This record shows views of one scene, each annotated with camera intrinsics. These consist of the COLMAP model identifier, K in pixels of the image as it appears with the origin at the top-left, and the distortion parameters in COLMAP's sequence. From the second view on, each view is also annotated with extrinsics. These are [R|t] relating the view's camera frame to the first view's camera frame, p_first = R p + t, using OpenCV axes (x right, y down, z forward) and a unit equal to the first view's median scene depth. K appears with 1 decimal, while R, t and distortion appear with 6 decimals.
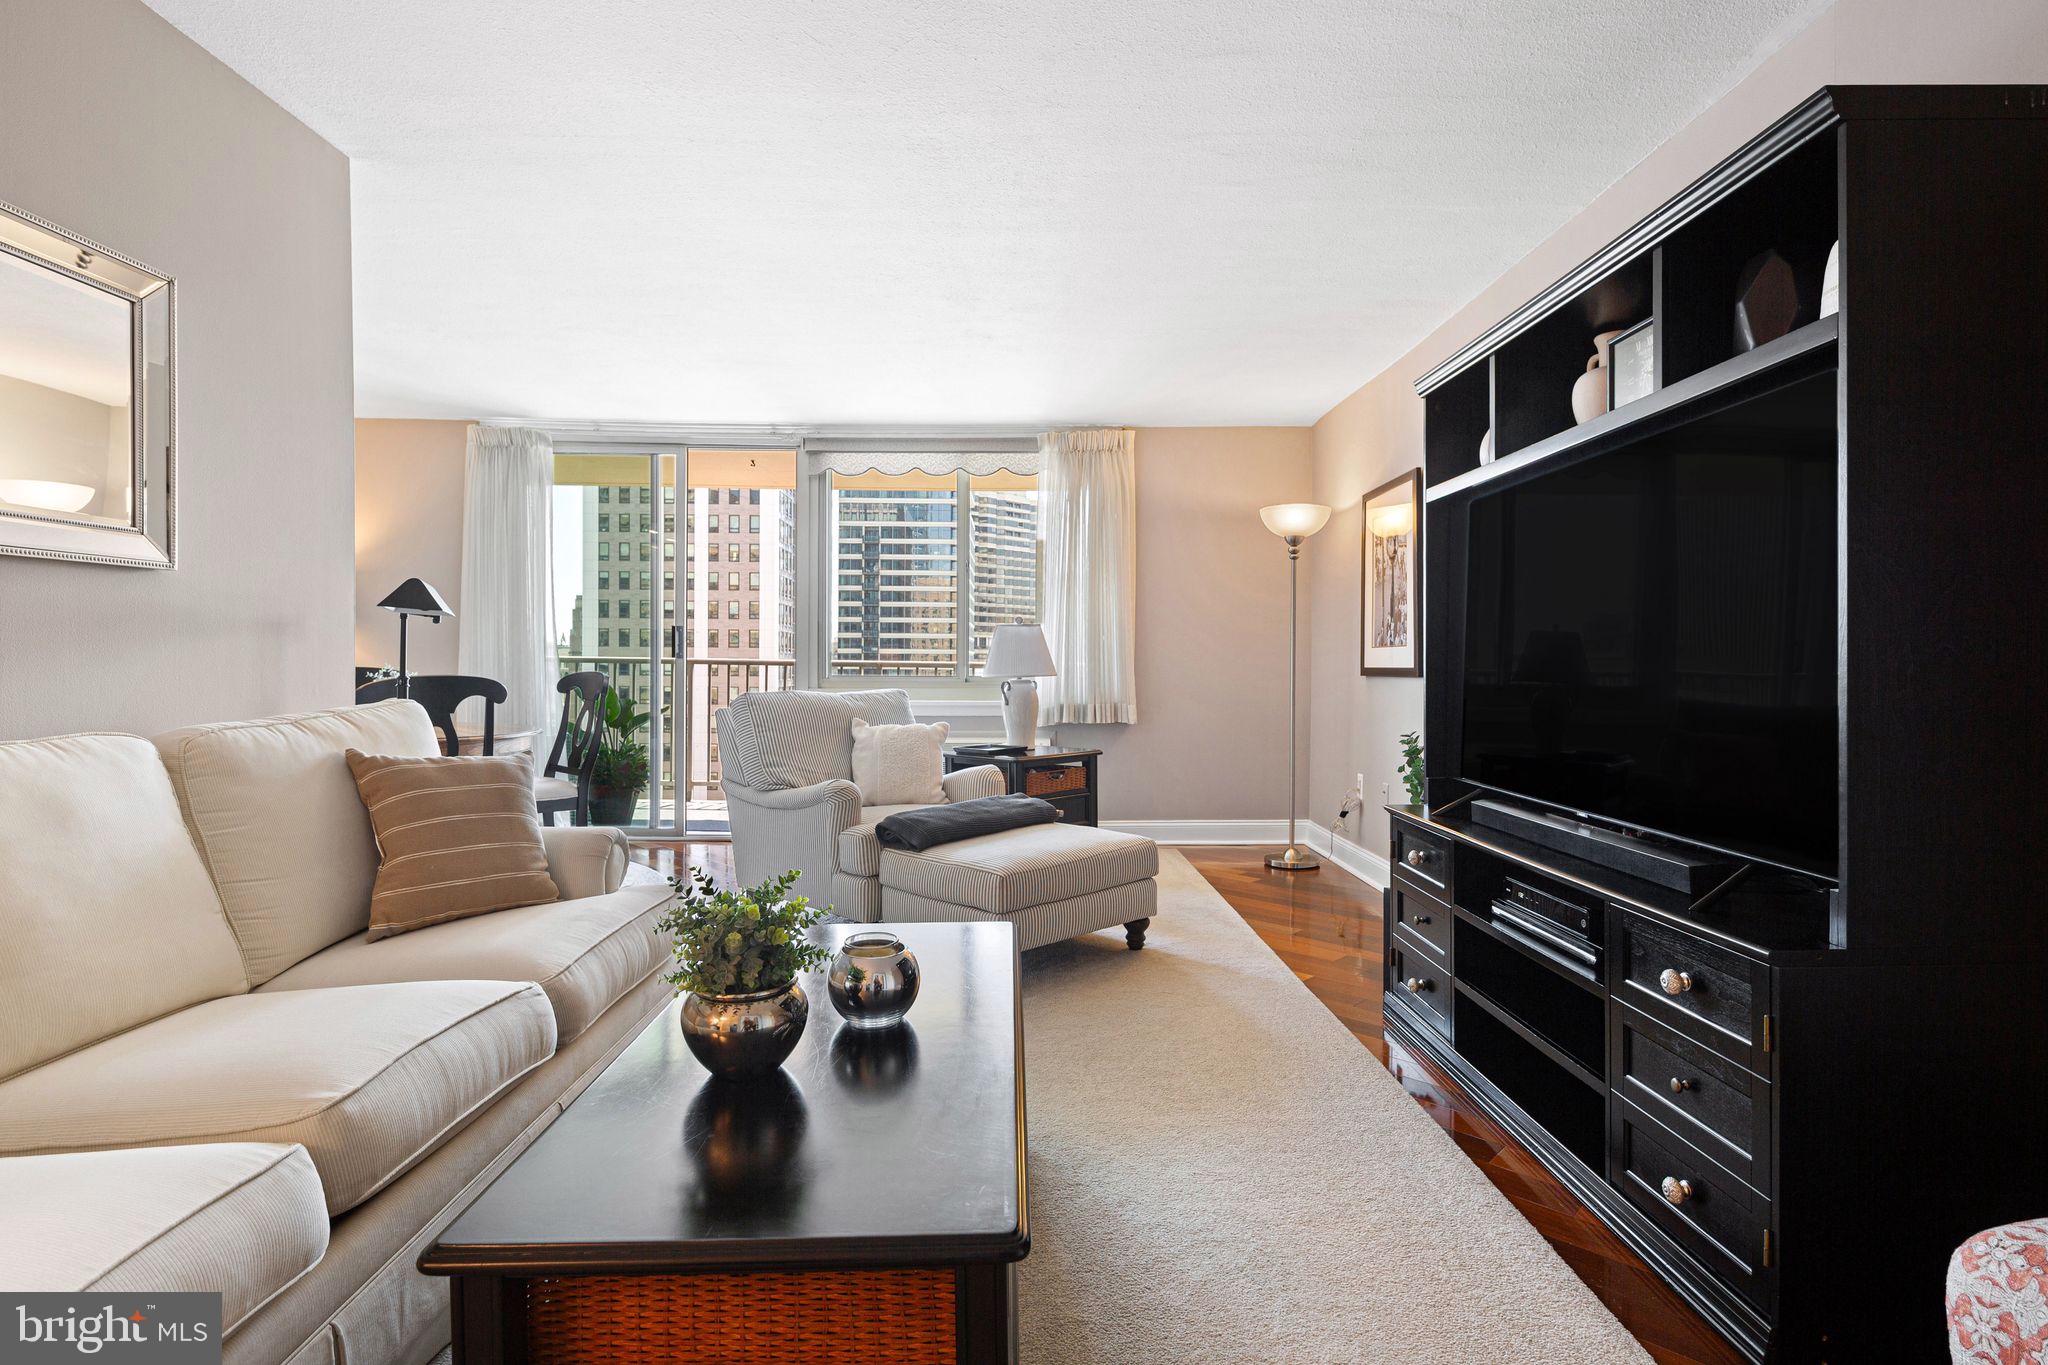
lens RADIAL K [[1001.0, 0, 1029.2], [0, 1001.0, 662.5], [0, 0, 1]] dist [0.013196, -0.009346]
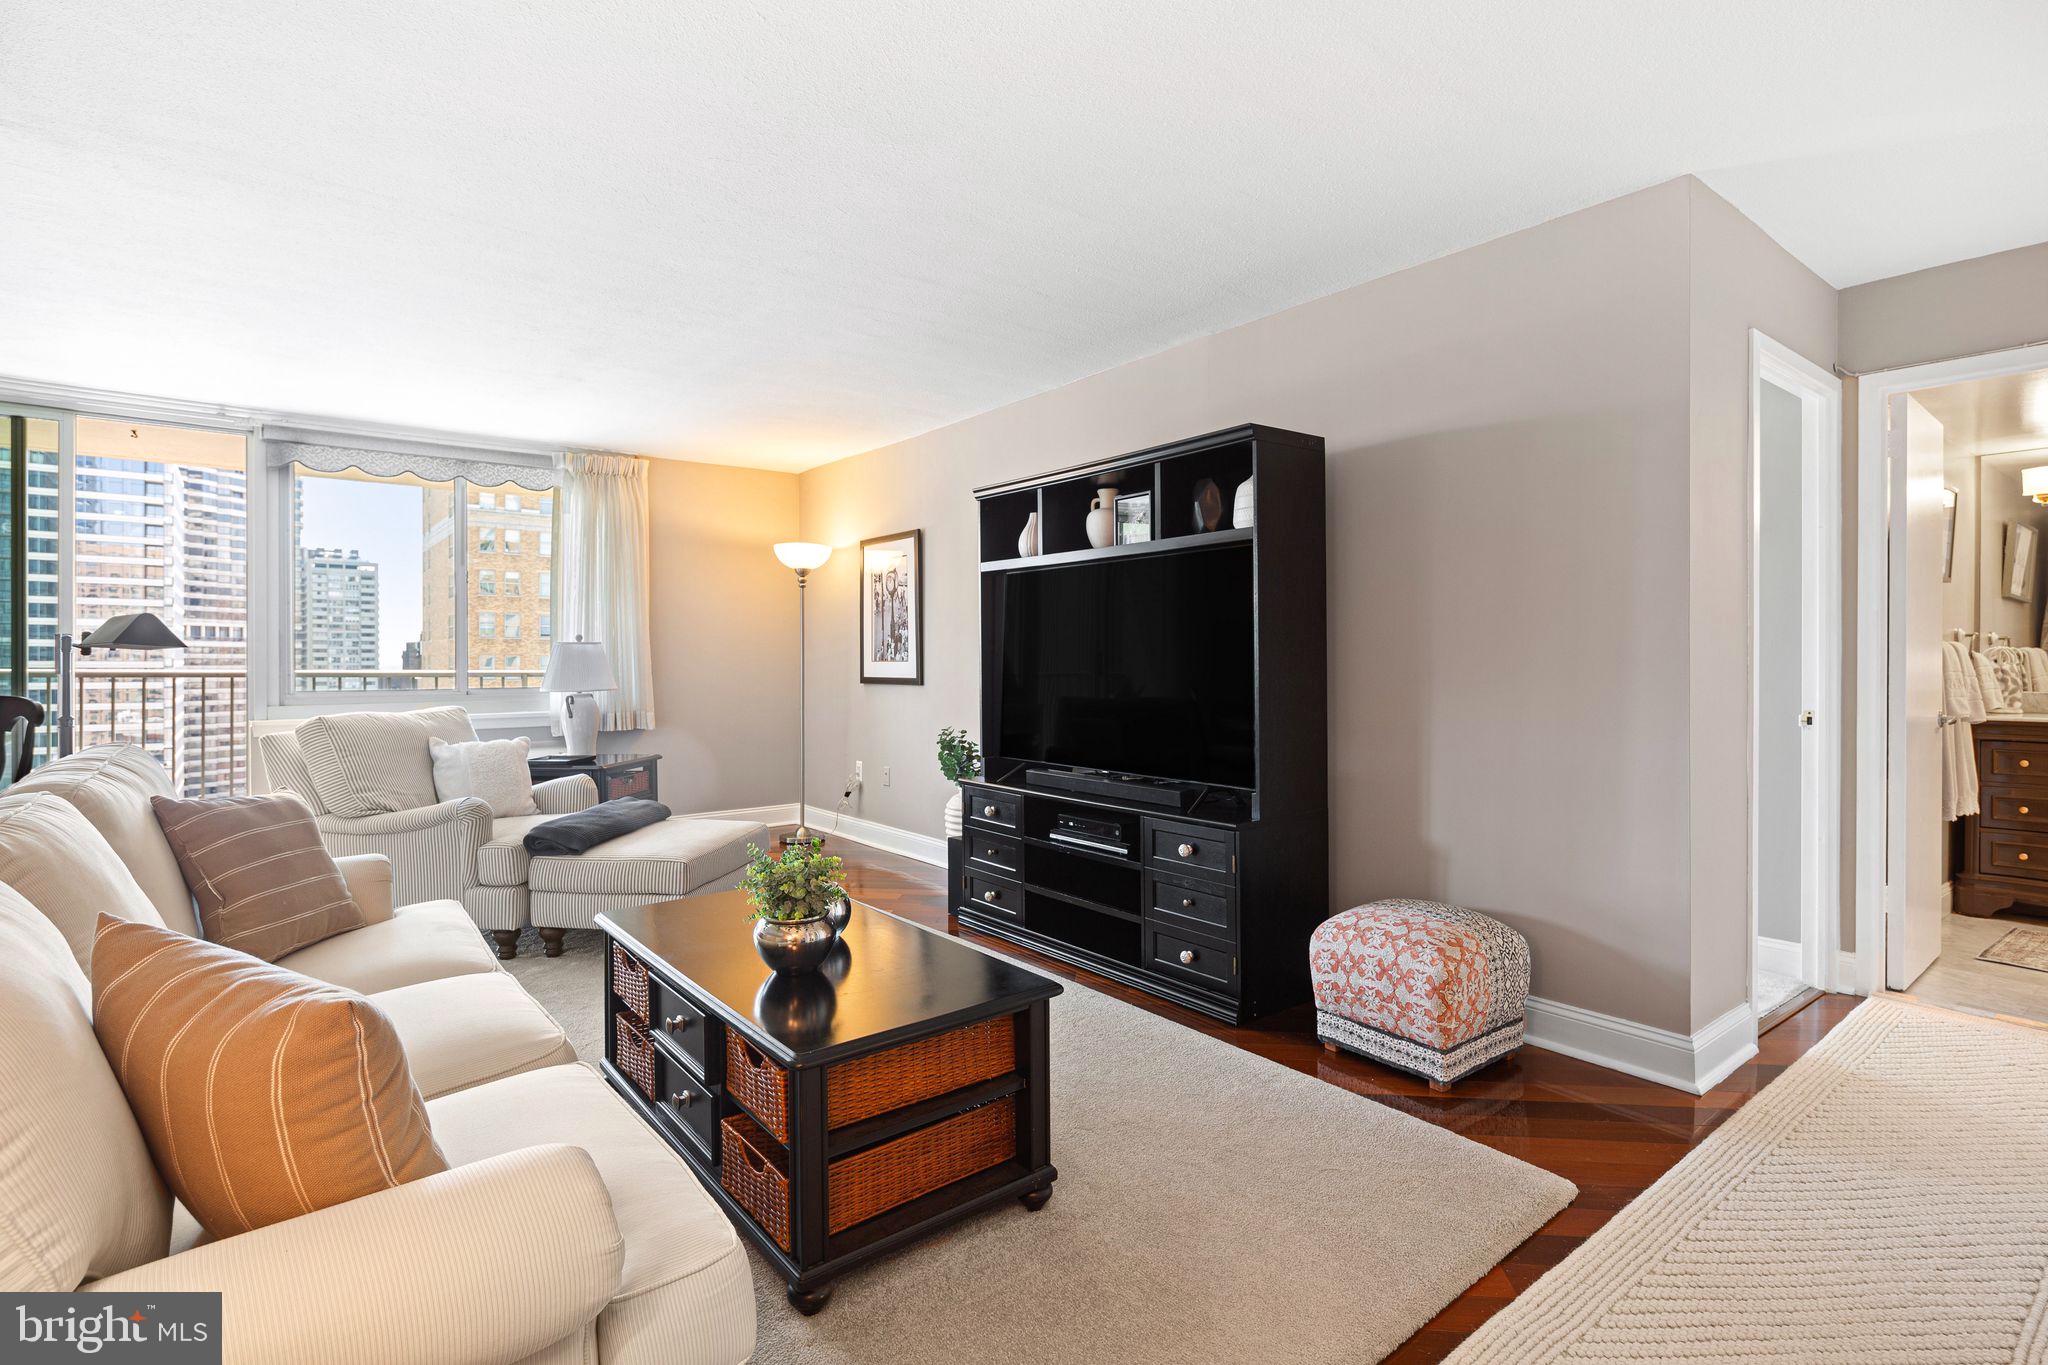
lens RADIAL K [[993.4, 0, 1020.2], [0, 993.4, 664.5], [0, 0, 1]] dist [0.000781, 0.000017]
pose [[0.794329, -0.006740, 0.607450, -0.285112], [0.001739, 0.999960, 0.008821, -0.022779], [-0.607485, -0.005951, 0.794309, -0.126934]]
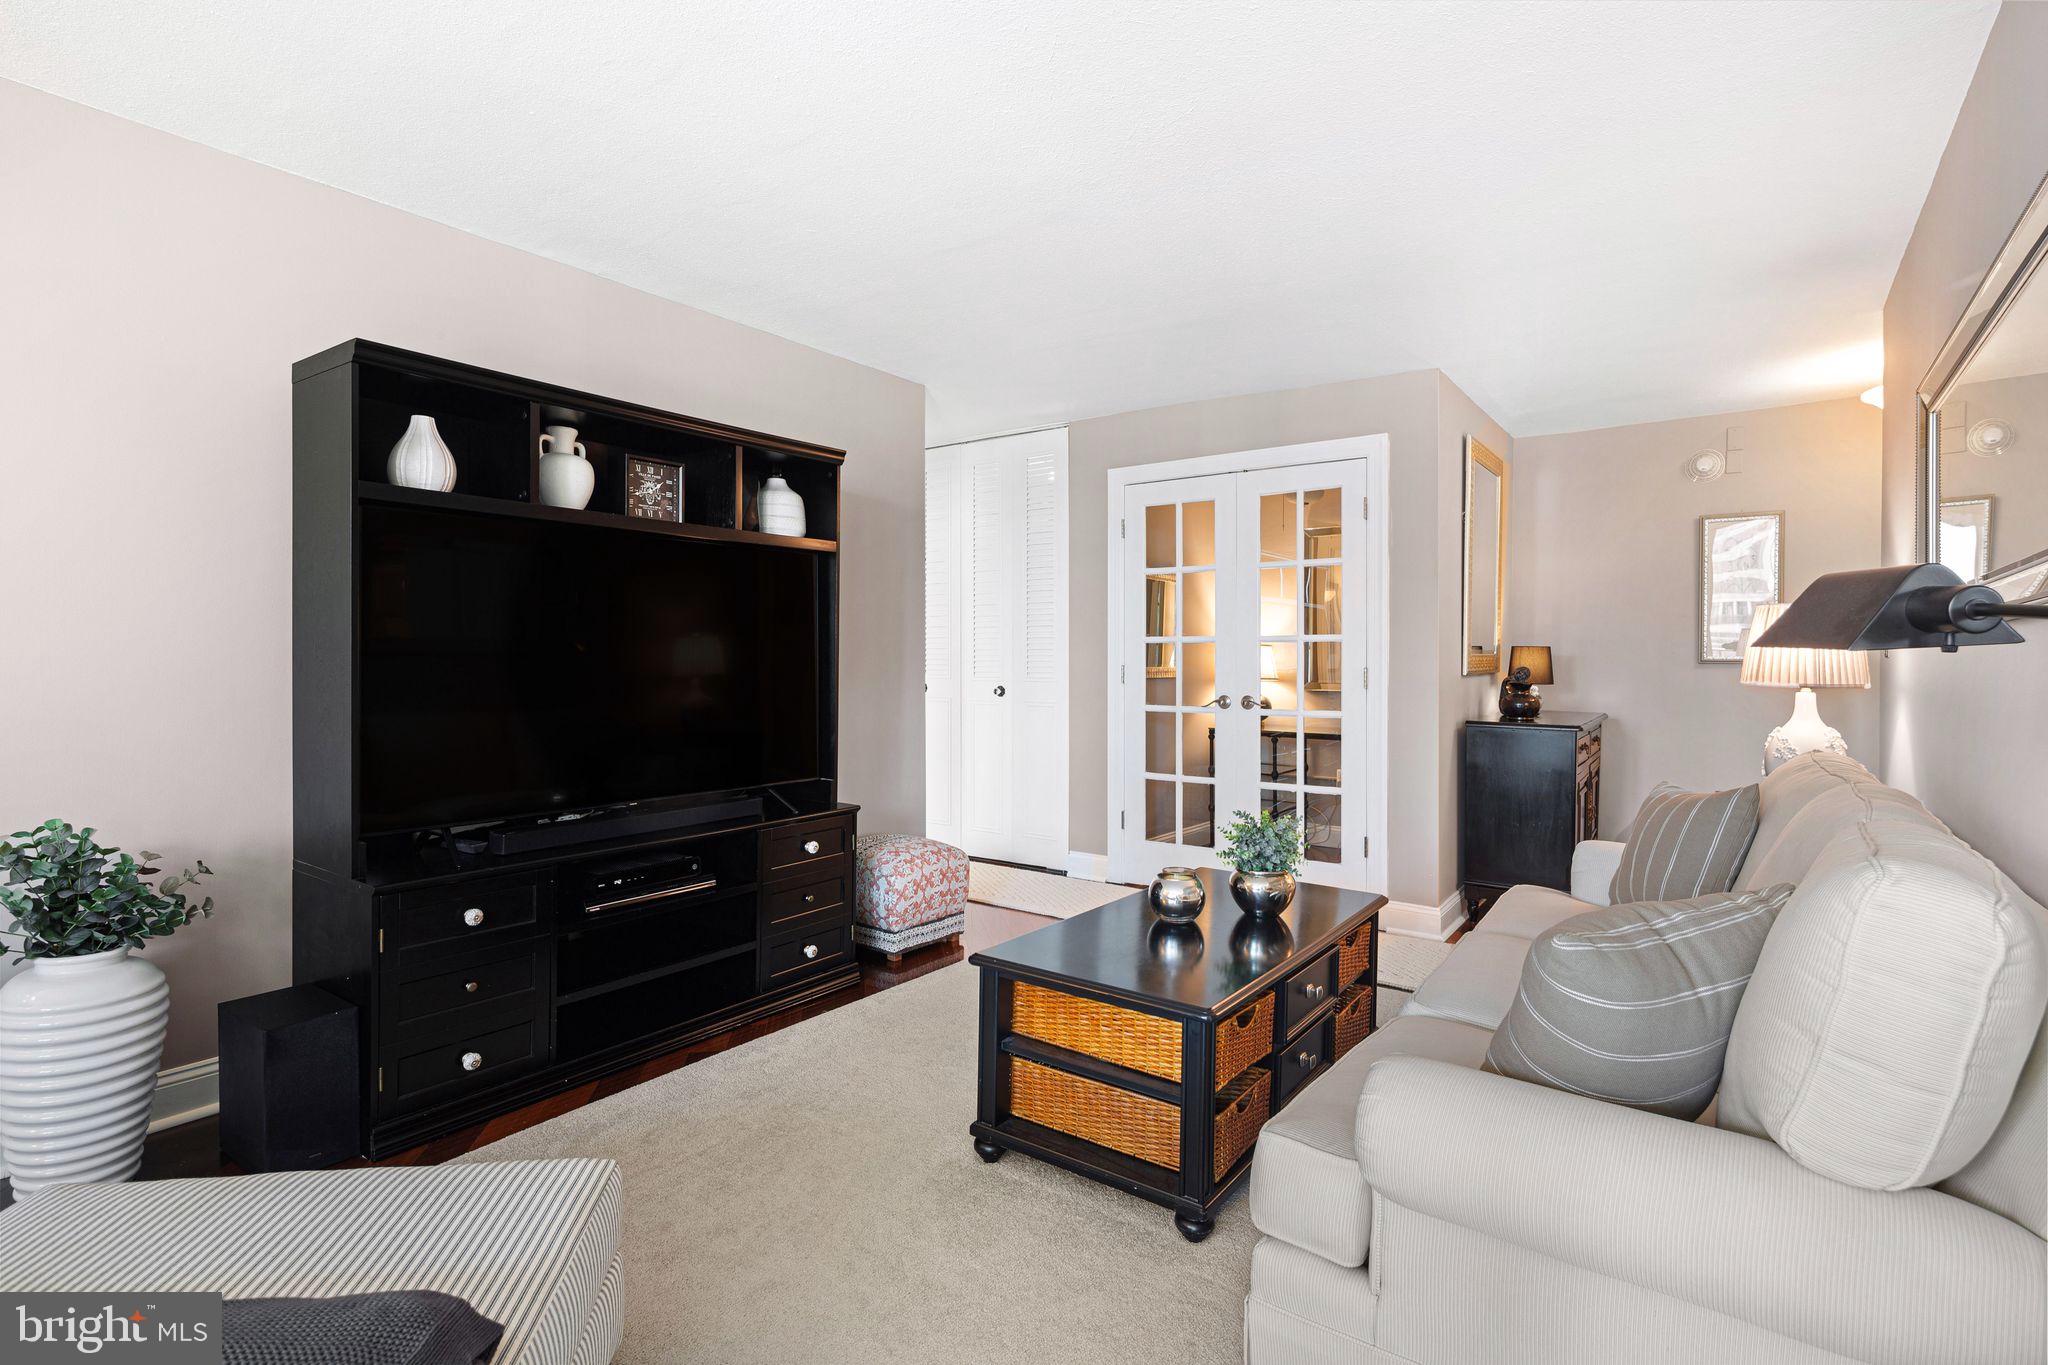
lens RADIAL K [[1000.3, 0, 1027.5], [0, 1000.3, 668.2], [0, 0, 1]] dist [0.011672, -0.005572]
pose [[-0.807949, -0.016313, 0.589026, -0.313677], [-0.009689, 0.999849, 0.014400, -0.025276], [-0.589173, 0.005927, -0.807986, 0.841895]]
